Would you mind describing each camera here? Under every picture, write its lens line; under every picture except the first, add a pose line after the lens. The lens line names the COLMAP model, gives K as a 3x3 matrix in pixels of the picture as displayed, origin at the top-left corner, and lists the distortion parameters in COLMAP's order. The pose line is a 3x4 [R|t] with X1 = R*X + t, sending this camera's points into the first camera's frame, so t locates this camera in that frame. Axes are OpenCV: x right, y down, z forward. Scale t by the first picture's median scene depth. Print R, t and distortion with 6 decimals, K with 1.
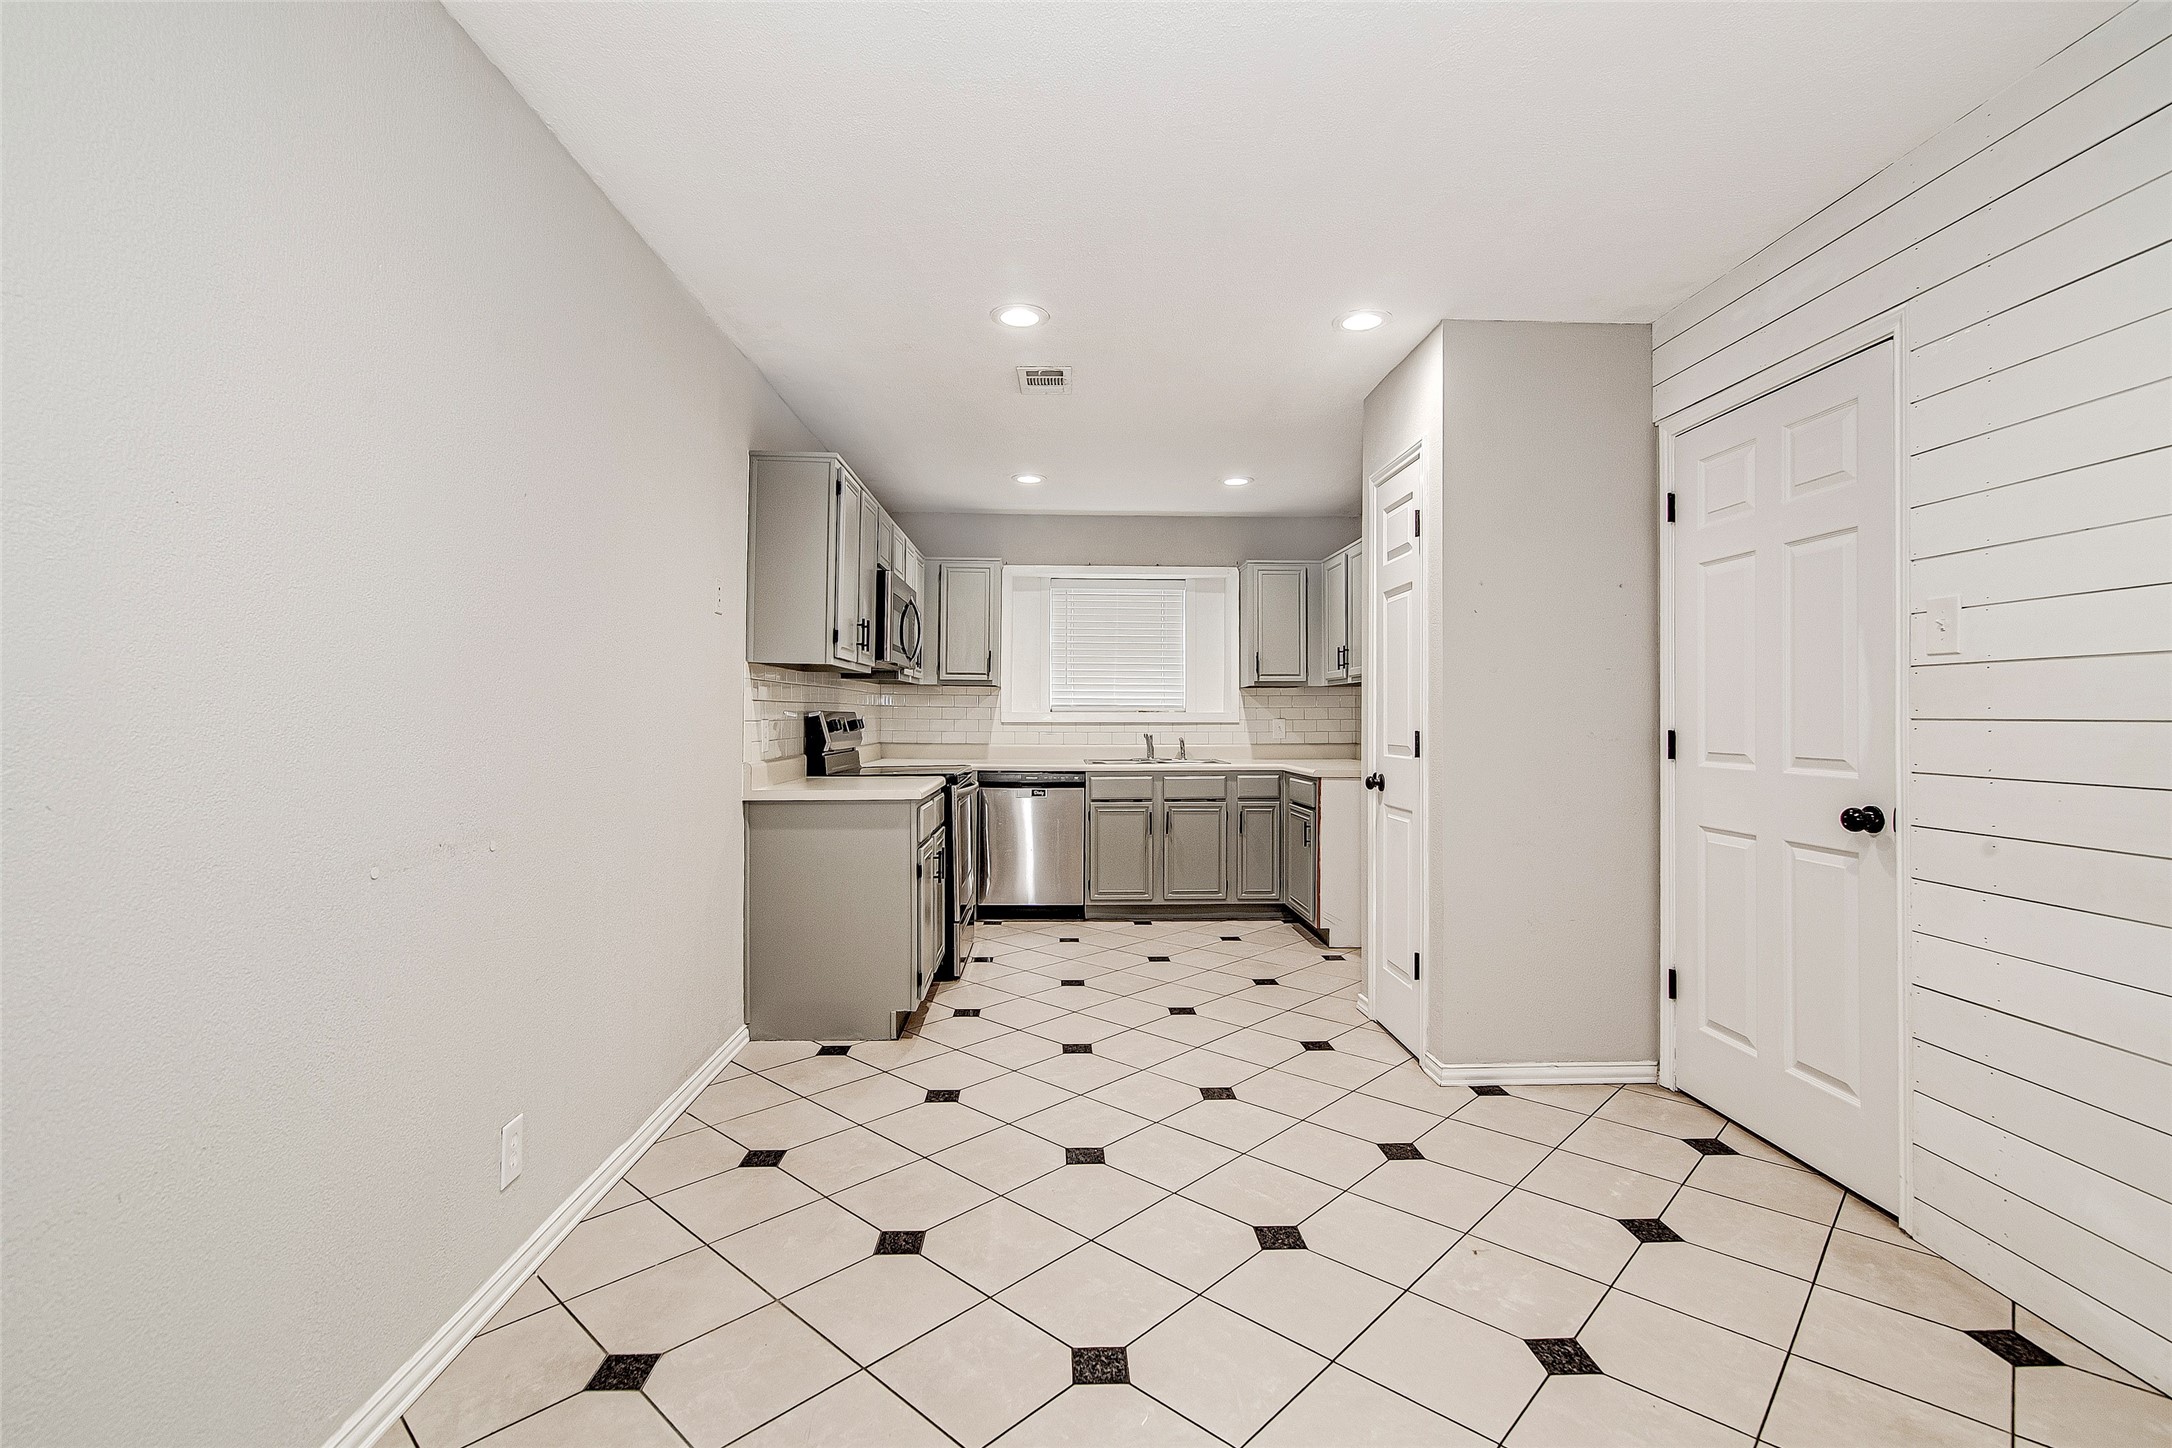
lens RADIAL K [[1016.7, 0, 1092.7], [0, 1016.7, 707.2], [0, 0, 1]] dist [-0.002160, 0.000280]
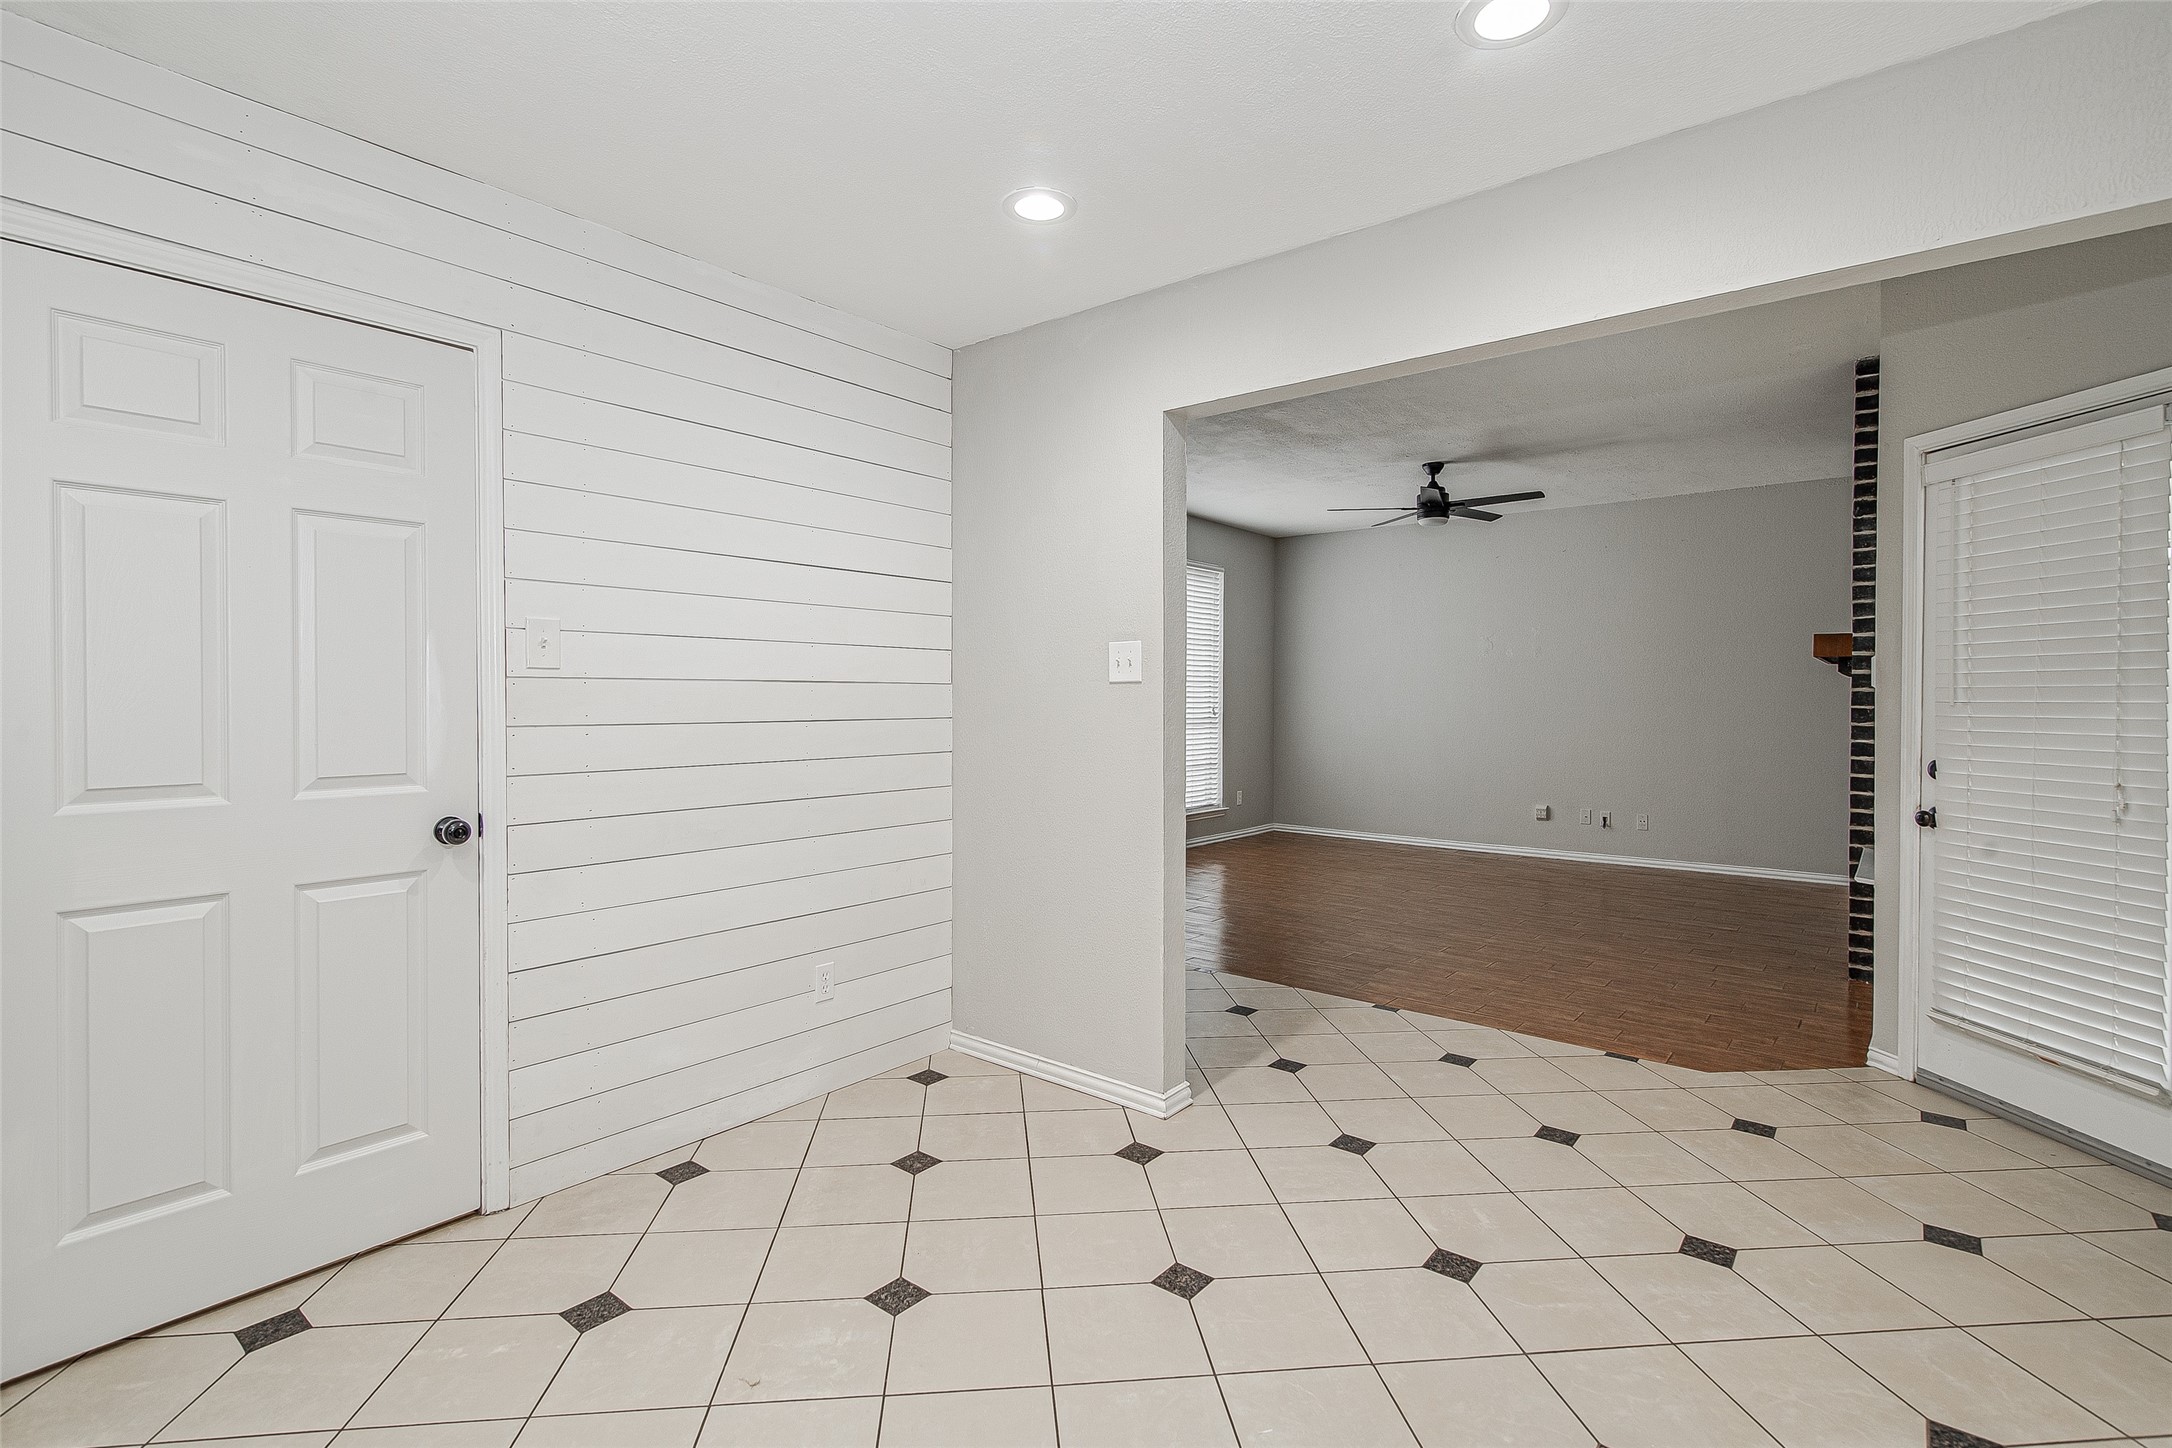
lens RADIAL K [[1016.7, 0, 1092.7], [0, 1016.7, 707.2], [0, 0, 1]] dist [-0.002160, 0.000280]
pose [[-0.758638, -0.011249, 0.651415, -0.352510], [-0.008809, 0.999937, 0.007008, -0.021174], [-0.651452, -0.000422, -0.758690, 1.397862]]
